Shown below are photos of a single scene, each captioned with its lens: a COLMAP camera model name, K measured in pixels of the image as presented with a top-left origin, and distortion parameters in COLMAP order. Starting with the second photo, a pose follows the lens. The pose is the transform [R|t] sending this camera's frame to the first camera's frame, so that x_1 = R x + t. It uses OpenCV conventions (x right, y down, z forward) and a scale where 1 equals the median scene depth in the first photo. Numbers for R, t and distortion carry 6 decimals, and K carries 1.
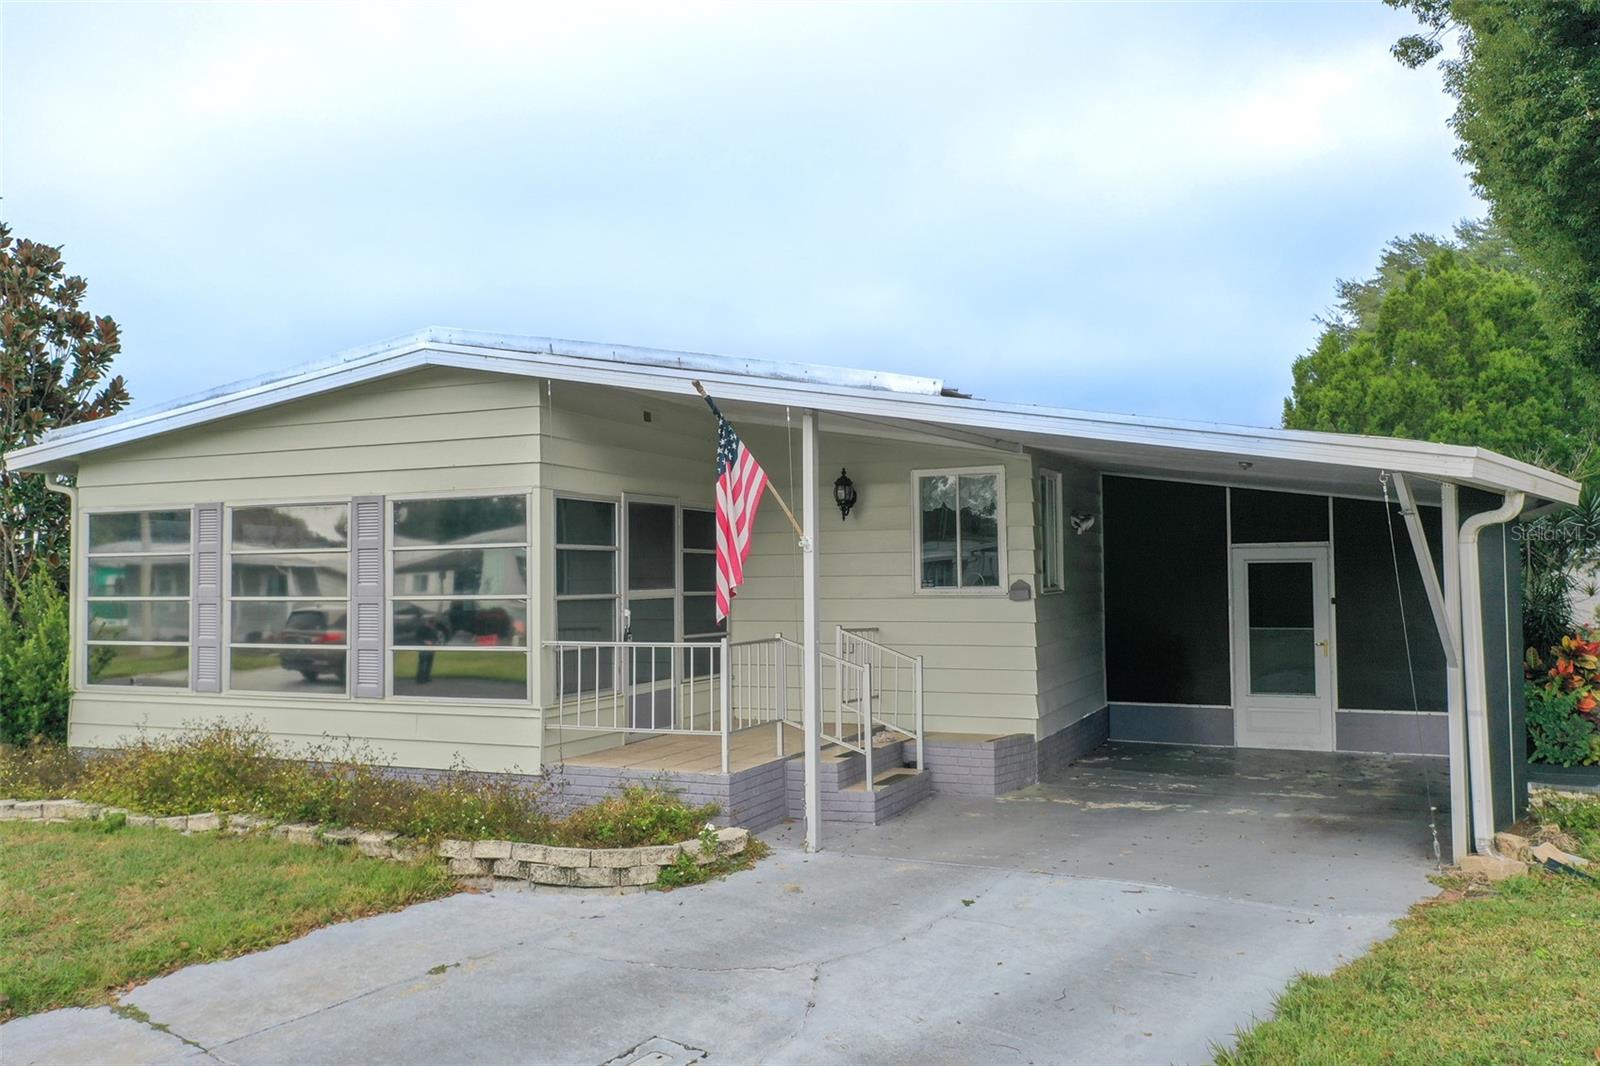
lens RADIAL K [[1259.5, 0, 800.2], [0, 1259.5, 531.6], [0, 0, 1]] dist [0.005030, -0.000247]
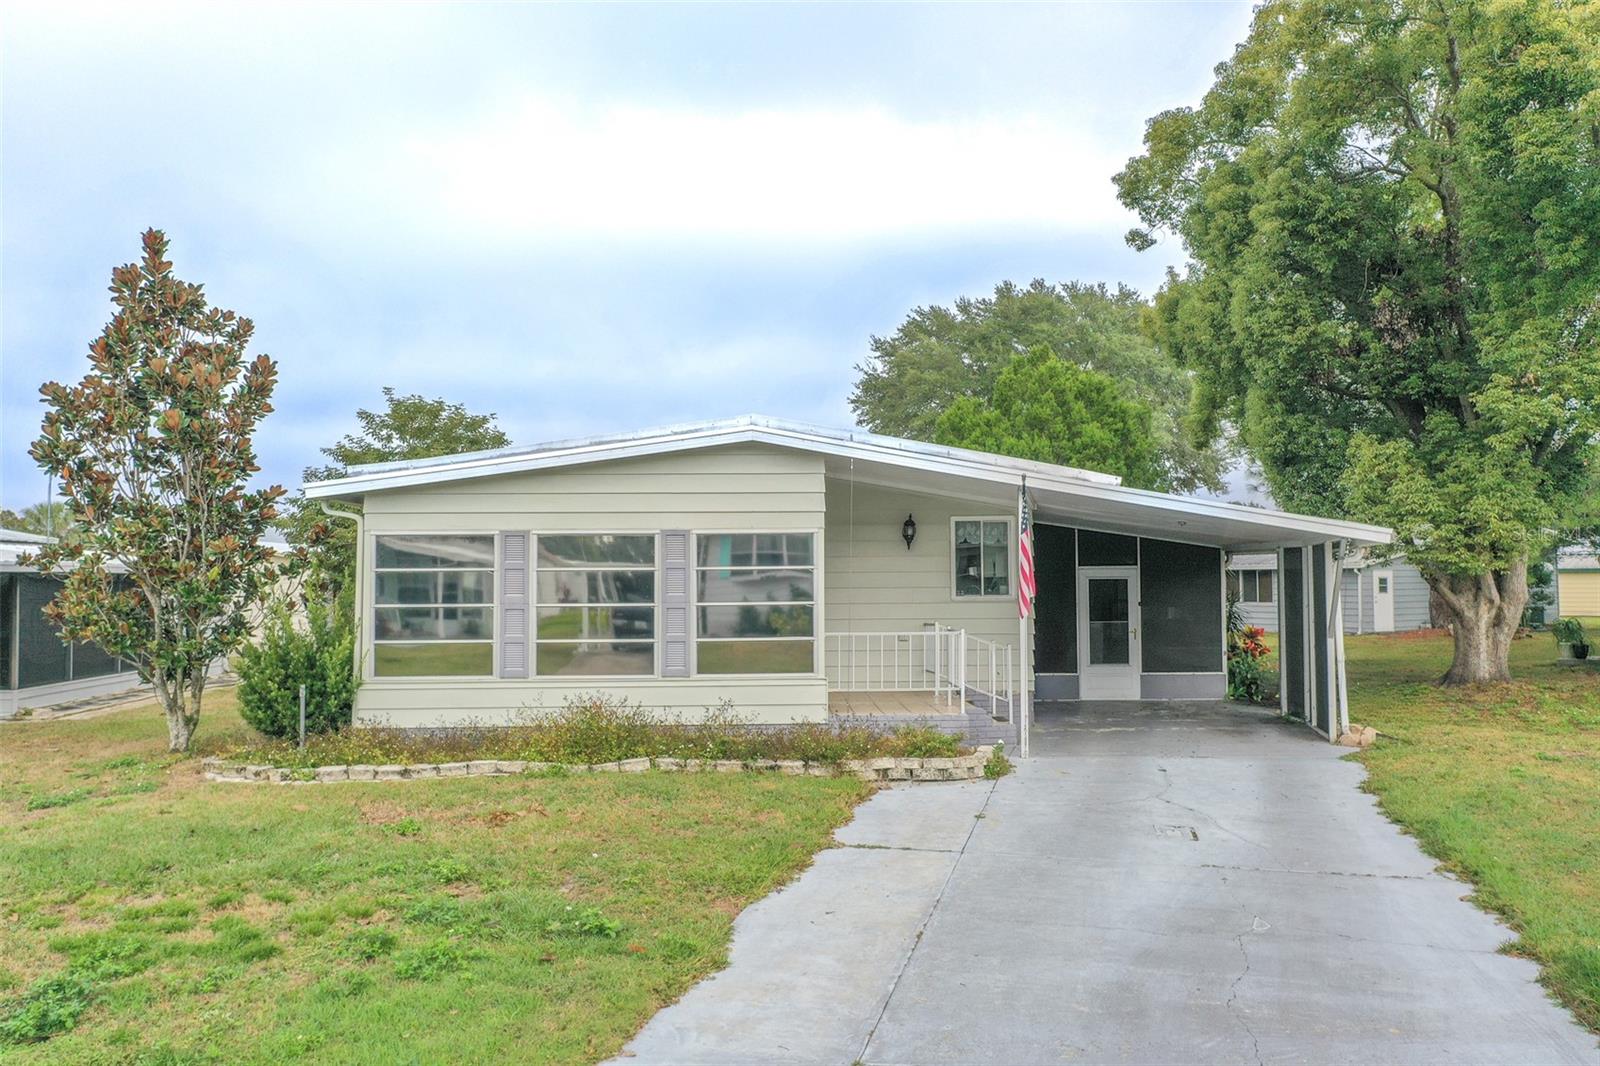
lens RADIAL K [[1259.5, 0, 796.4], [0, 1259.5, 535.2], [0, 0, 1]] dist [0.005030, -0.000247]
pose [[0.904139, 0.019474, 0.426795, -0.711353], [-0.019323, 0.999802, -0.004685, -0.016529], [-0.426801, -0.004011, 0.904336, -0.262639]]
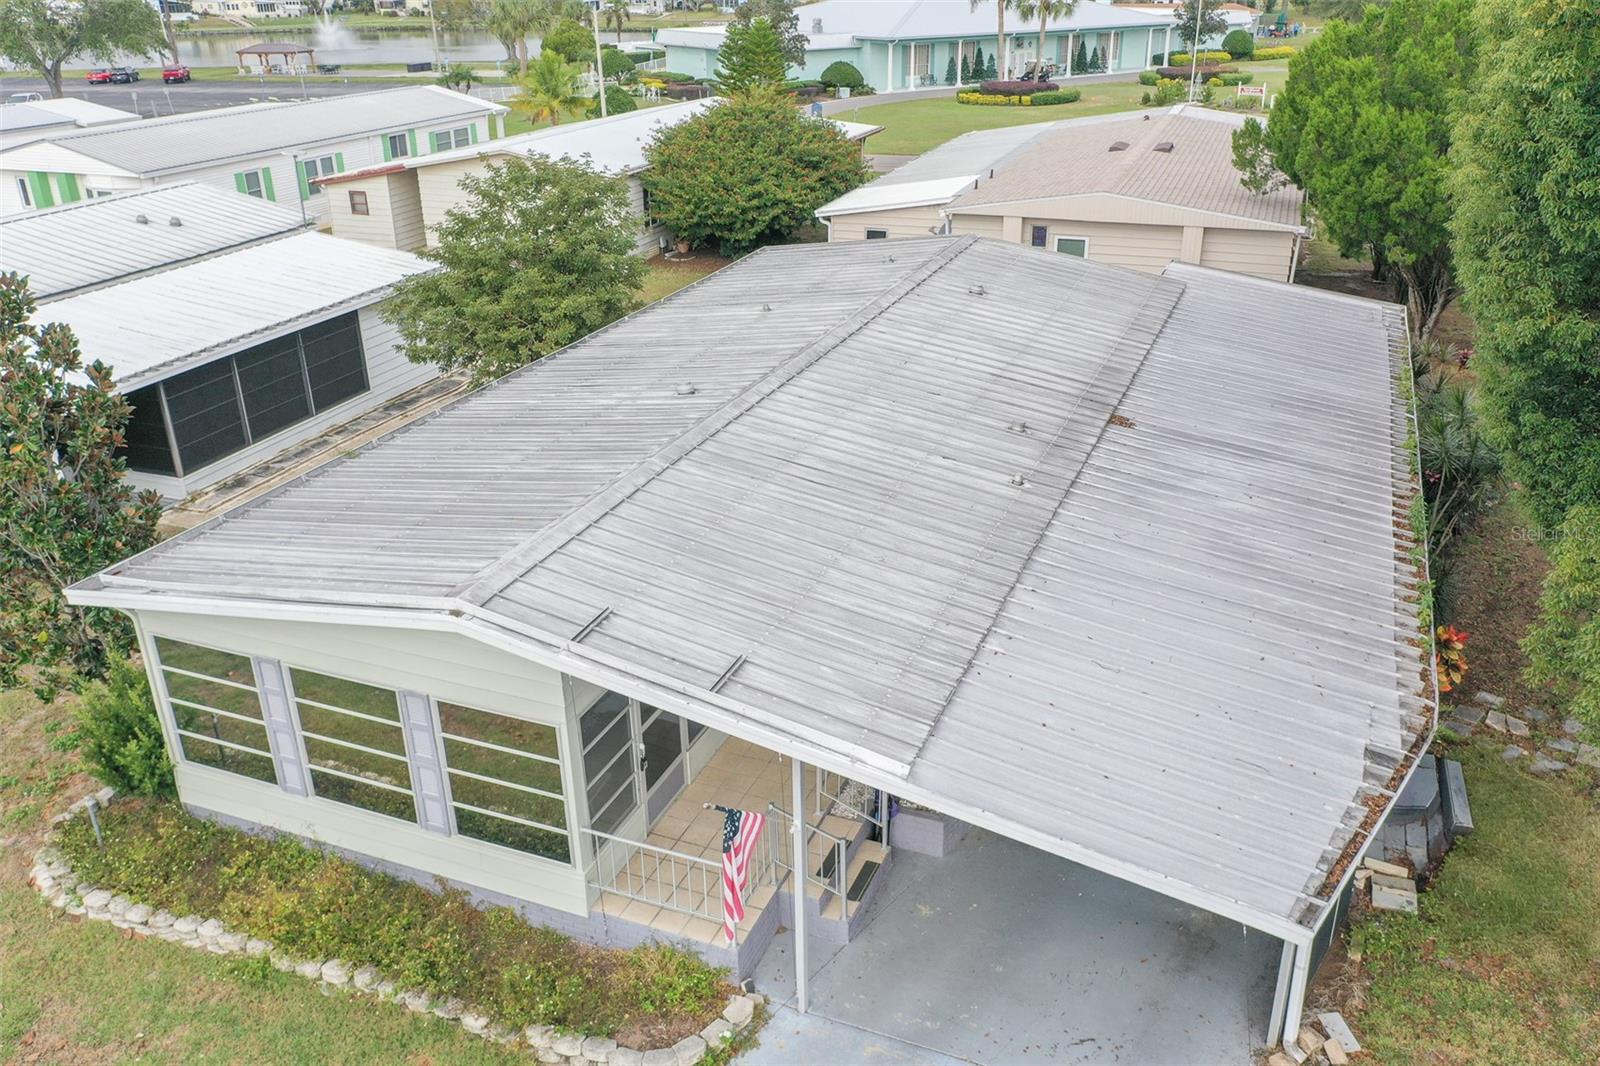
lens RADIAL K [[1259.5, 0, 796.9], [0, 1259.5, 530.0], [0, 0, 1]] dist [0.005030, -0.000247]
pose [[0.999603, -0.019052, 0.020768, -0.010704], [0.007816, 0.895385, 0.445225, -0.590158], [-0.027078, -0.444886, 0.895178, 0.018068]]
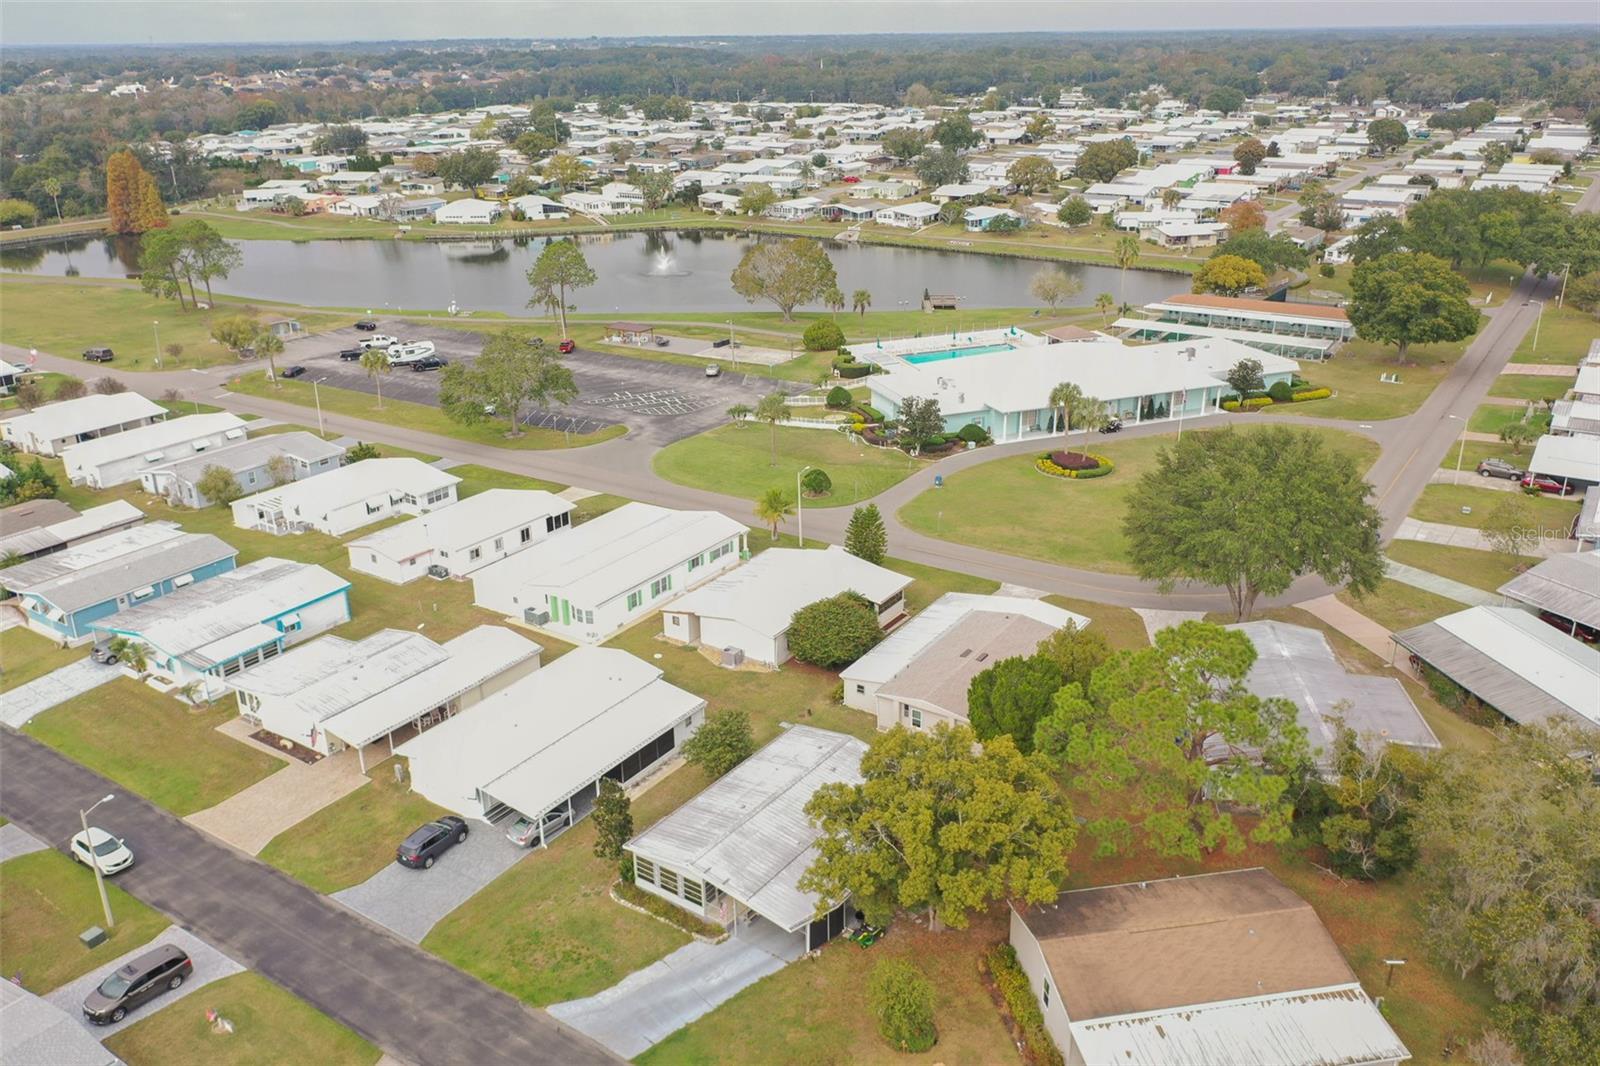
lens RADIAL K [[1259.5, 0, 800.8], [0, 1259.5, 542.9], [0, 0, 1]] dist [0.005030, -0.000247]
pose [[0.979973, 0.066840, -0.187576, 1.305950], [0.016795, 0.910884, 0.412321, -3.977699], [0.198419, -0.407214, 0.891519, -3.775405]]
